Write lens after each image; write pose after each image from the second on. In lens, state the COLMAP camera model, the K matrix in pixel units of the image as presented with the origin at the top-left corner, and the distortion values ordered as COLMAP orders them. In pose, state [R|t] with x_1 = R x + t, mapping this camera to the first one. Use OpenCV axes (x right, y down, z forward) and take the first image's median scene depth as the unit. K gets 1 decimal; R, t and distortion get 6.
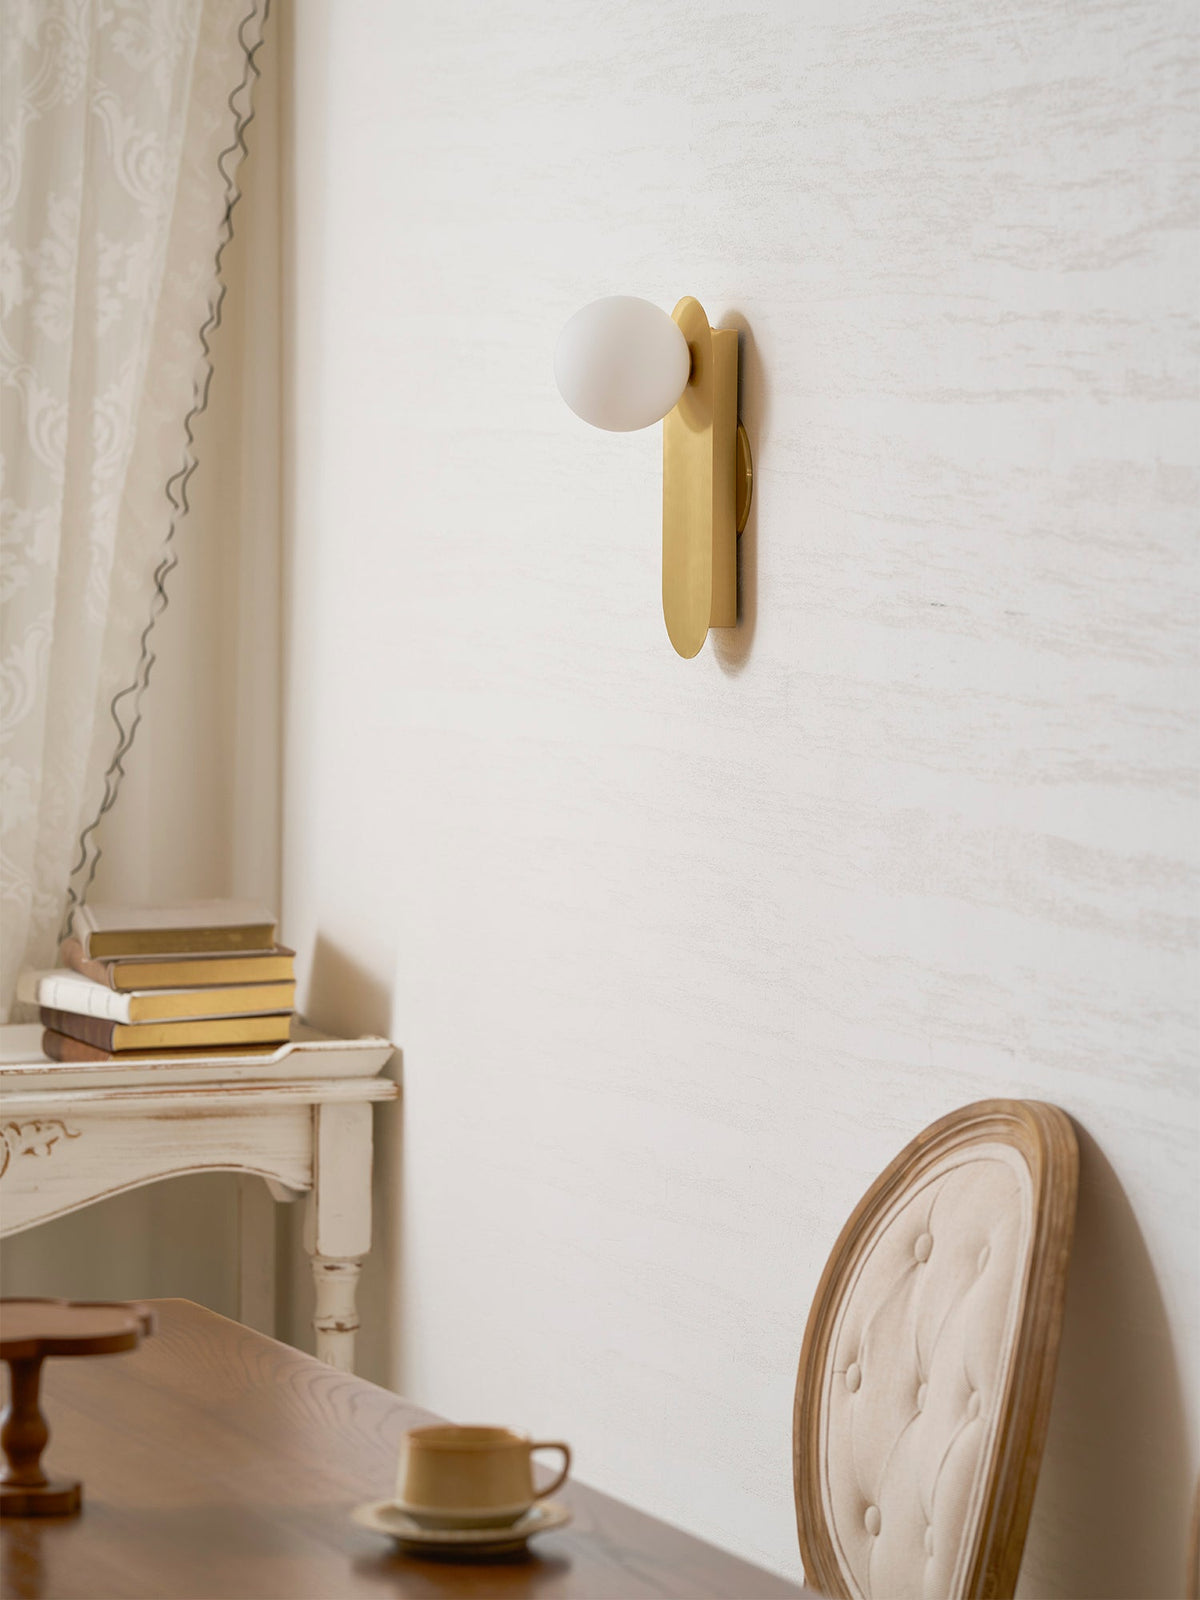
lens RADIAL K [[6892.1, 0, 590.6], [0, 6892.1, 788.3], [0, 0, 1]] dist [0.313136, 0.000000]
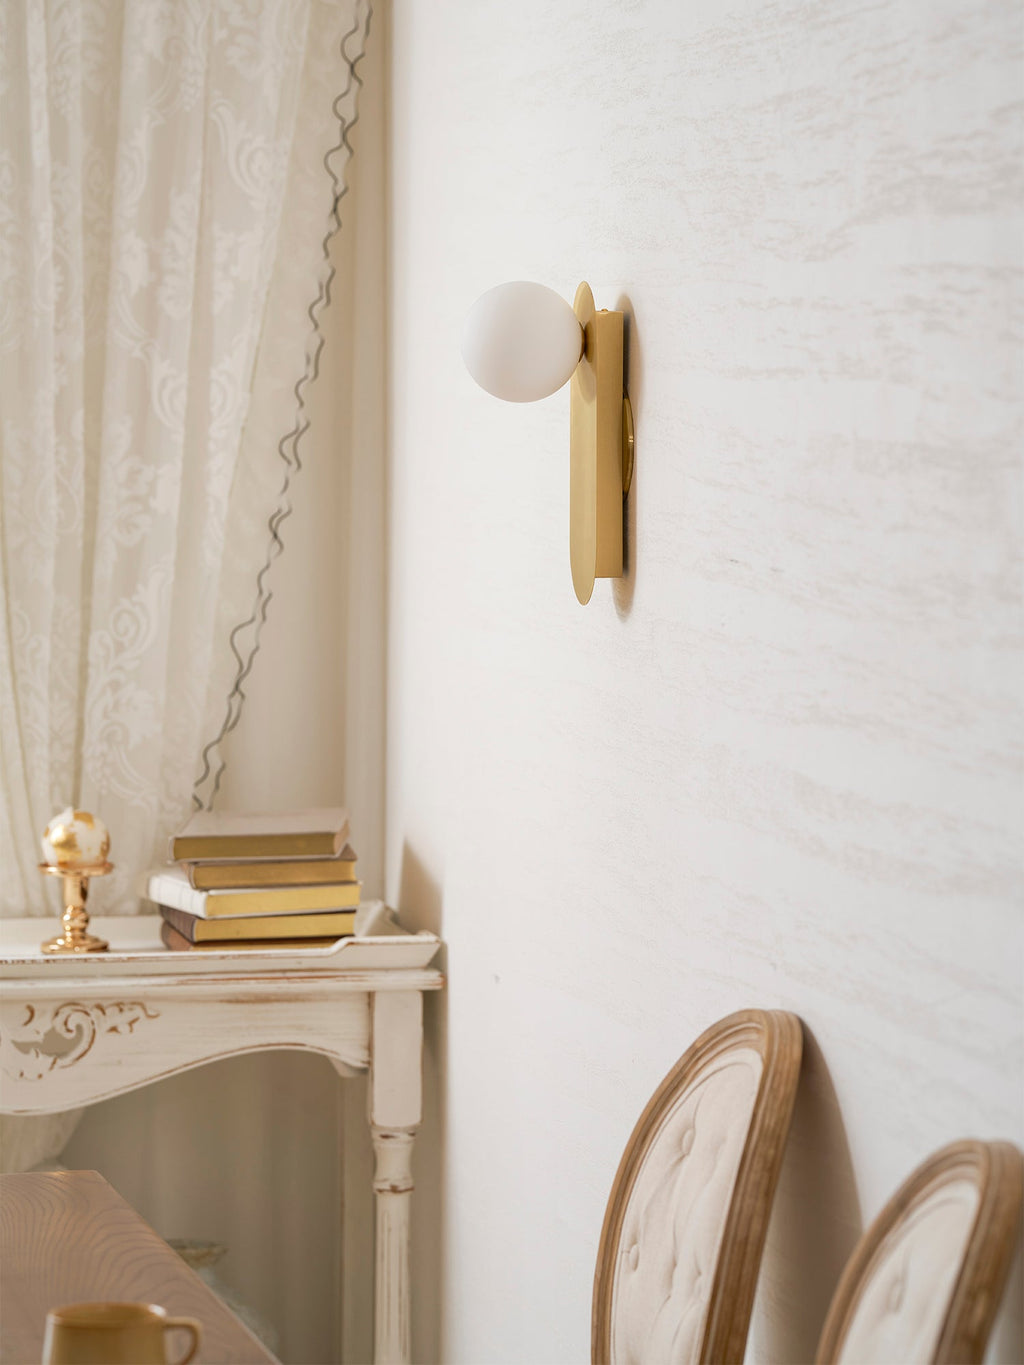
lens RADIAL K [[5879.9, 0, 501.3], [0, 5879.9, 660.9], [0, 0, 1]] dist [0.313136, 0.000000]
pose [[0.987215, 0.008248, -0.159180, 0.152023], [-0.008653, 0.999961, -0.001852, -0.007819], [0.159158, 0.003206, 0.987248, 0.055499]]
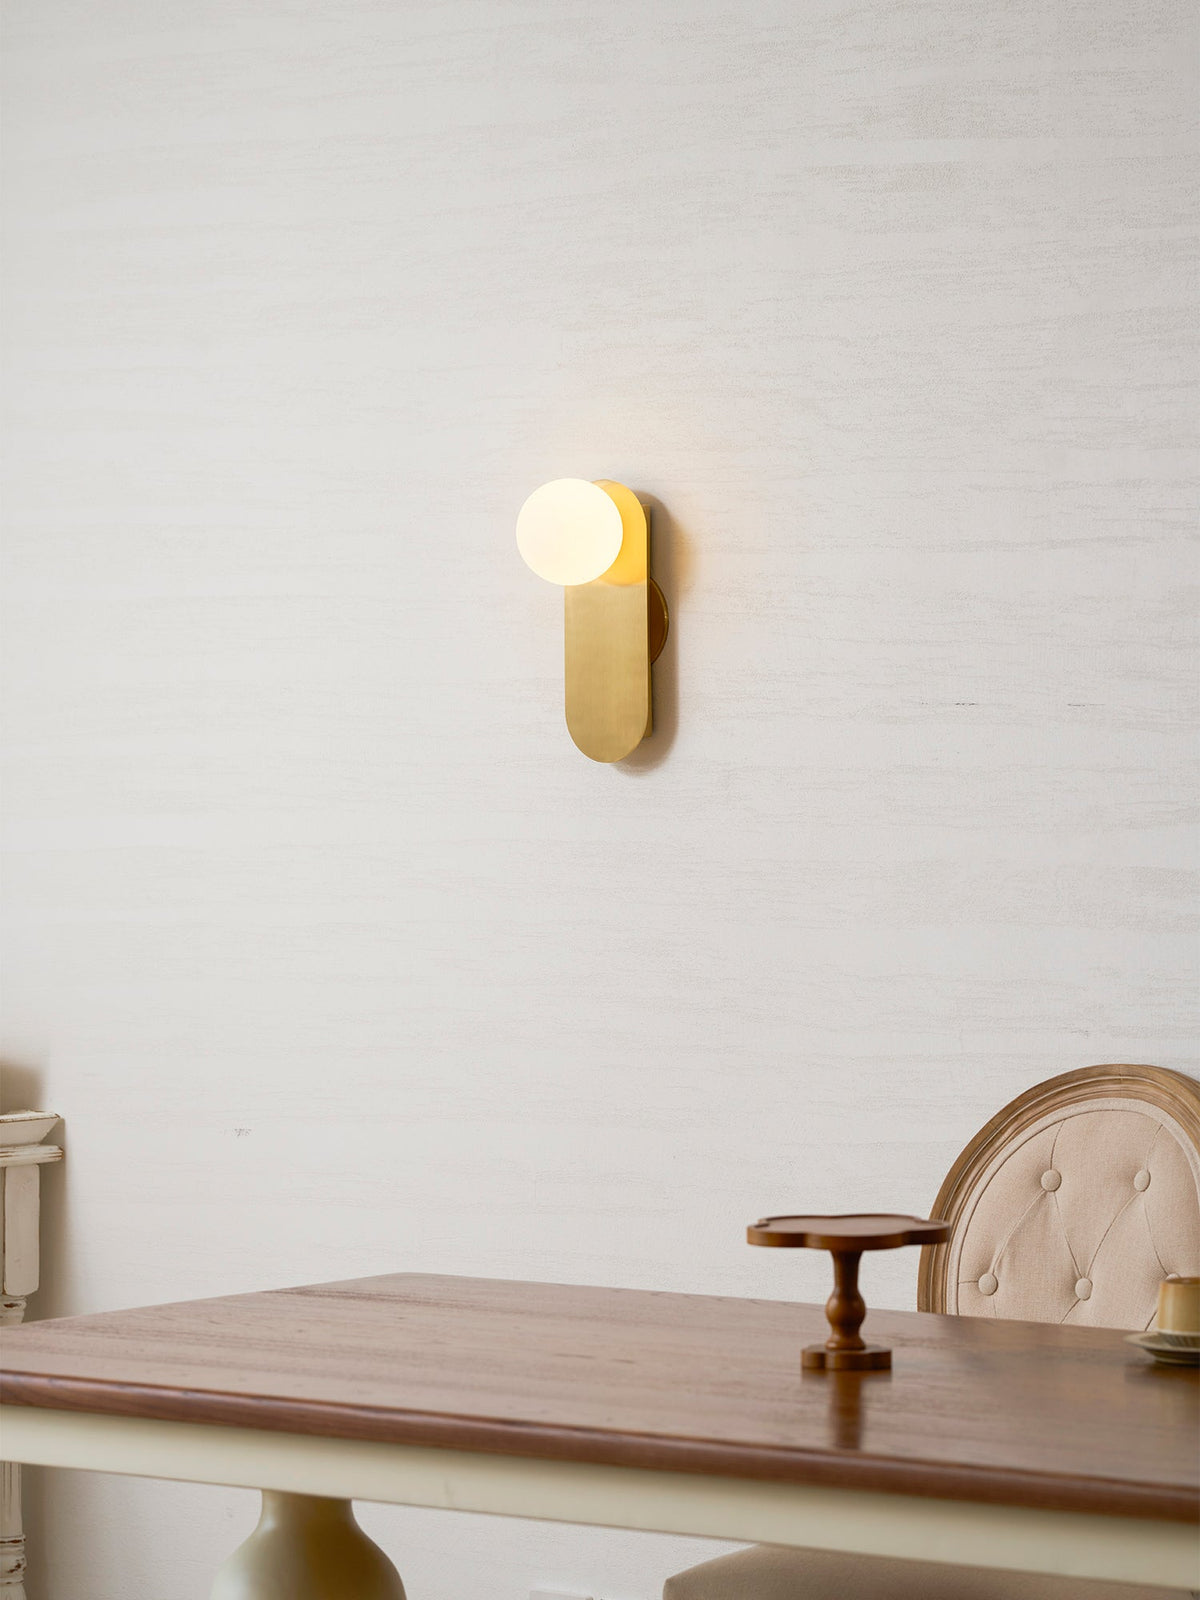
lens RADIAL K [[6892.1, 0, 603.5], [0, 6892.1, 804.1], [0, 0, 1]] dist [0.313136, 0.000000]
pose [[0.847038, -0.021538, 0.531097, -0.660619], [0.045817, 0.998418, -0.032583, 0.030224], [-0.529555, 0.051932, 0.846685, -0.078520]]
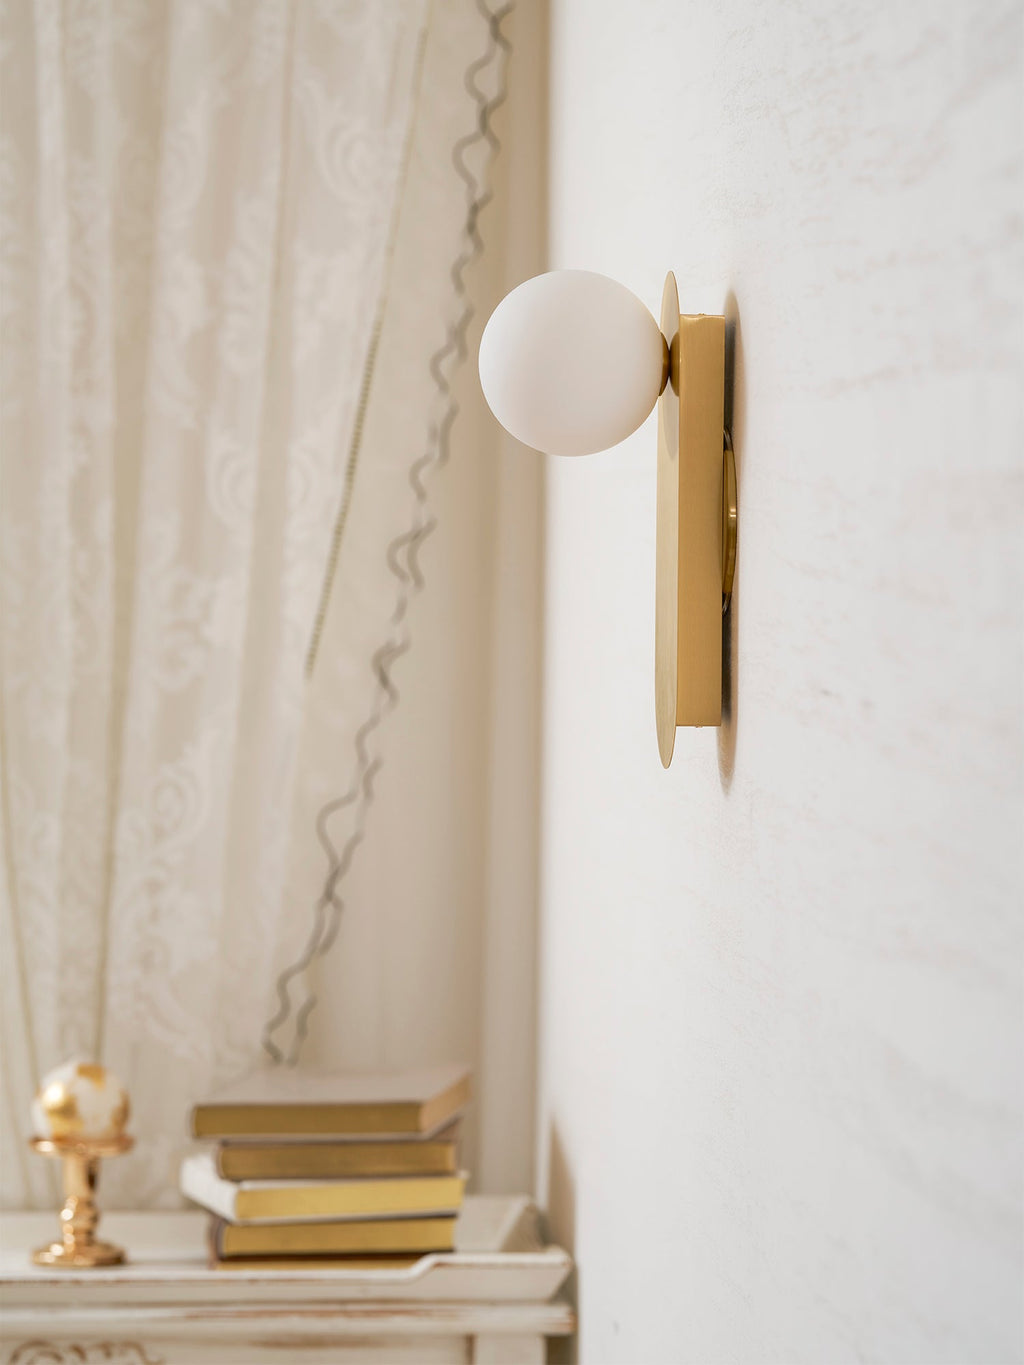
lens RADIAL K [[5879.9, 0, 544.4], [0, 5879.9, 635.8], [0, 0, 1]] dist [0.313136, 0.000000]
pose [[0.962983, 0.011169, -0.269332, 0.167523], [-0.023053, 0.998893, -0.041003, -0.007056], [0.268576, 0.045694, 0.962174, 0.397462]]
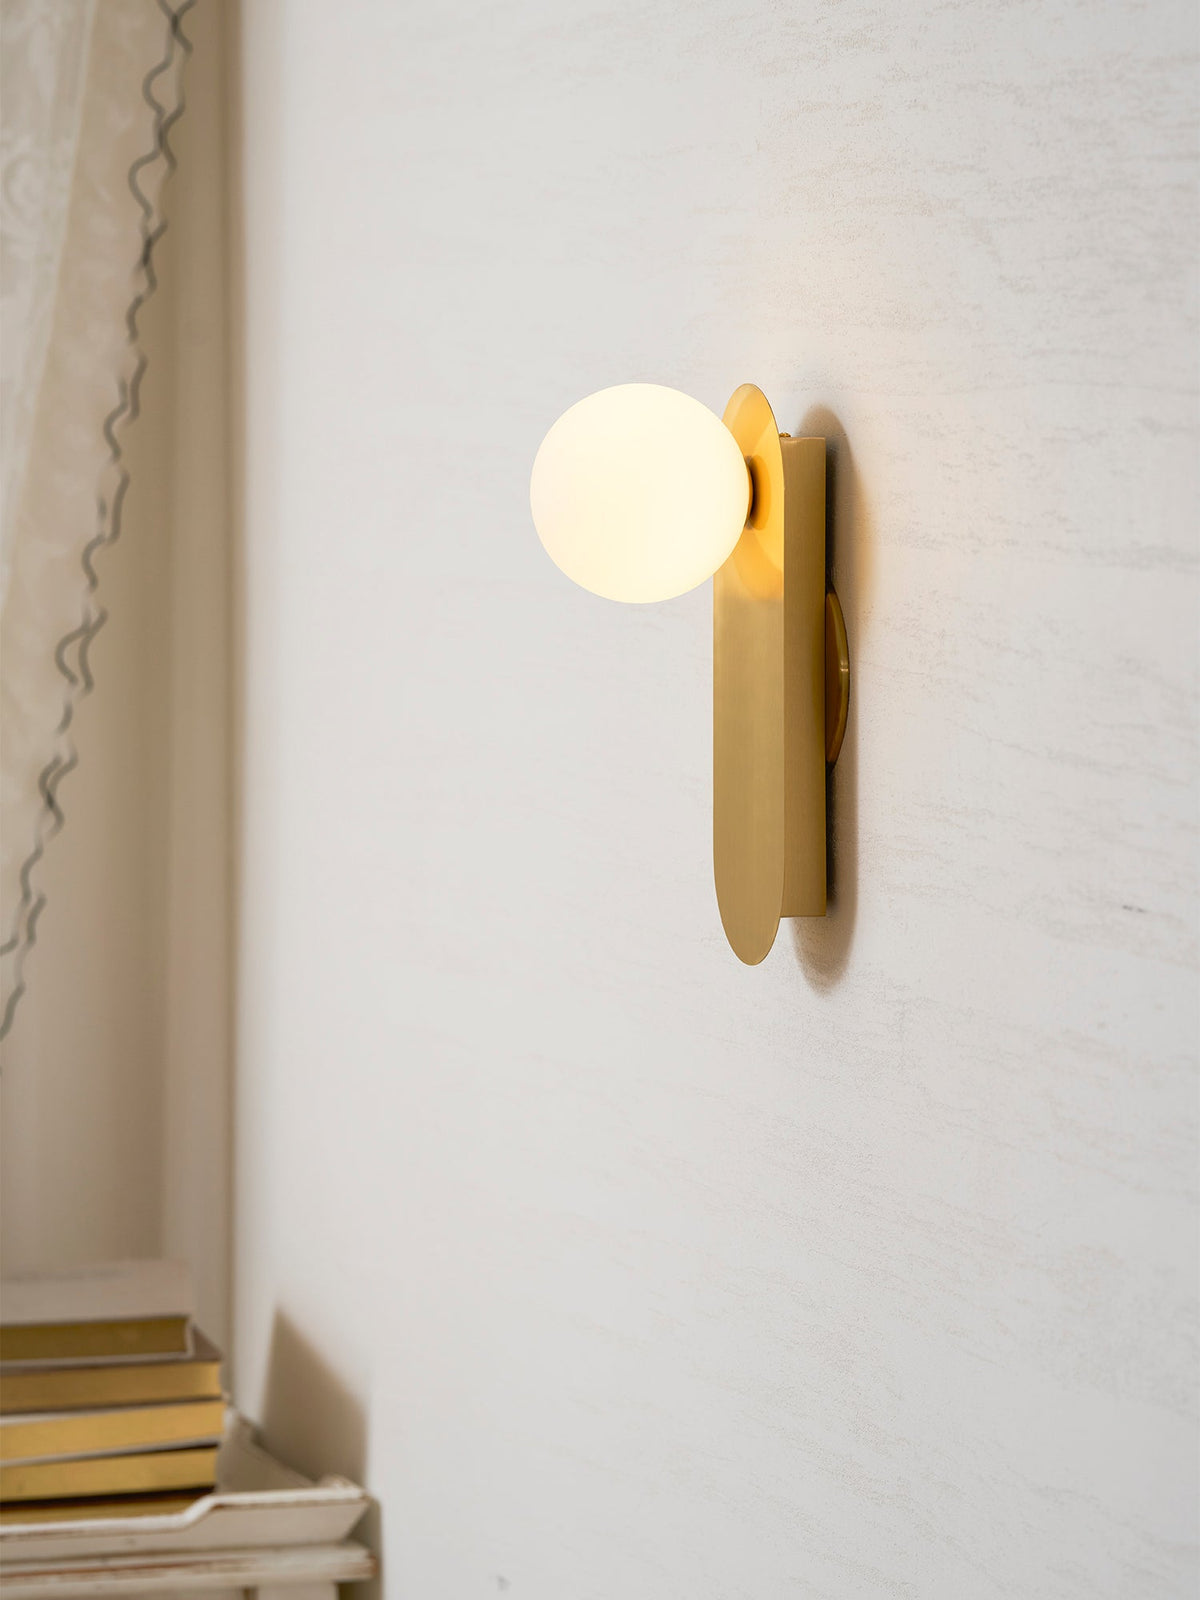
lens RADIAL K [[6892.1, 0, 605.5], [0, 6892.1, 734.5], [0, 0, 1]] dist [0.313136, 0.000000]
pose [[0.998614, -0.003230, -0.052528, 0.033570], [0.002631, 0.999931, -0.011483, -0.032304], [0.052562, 0.011329, 0.998553, 0.376131]]
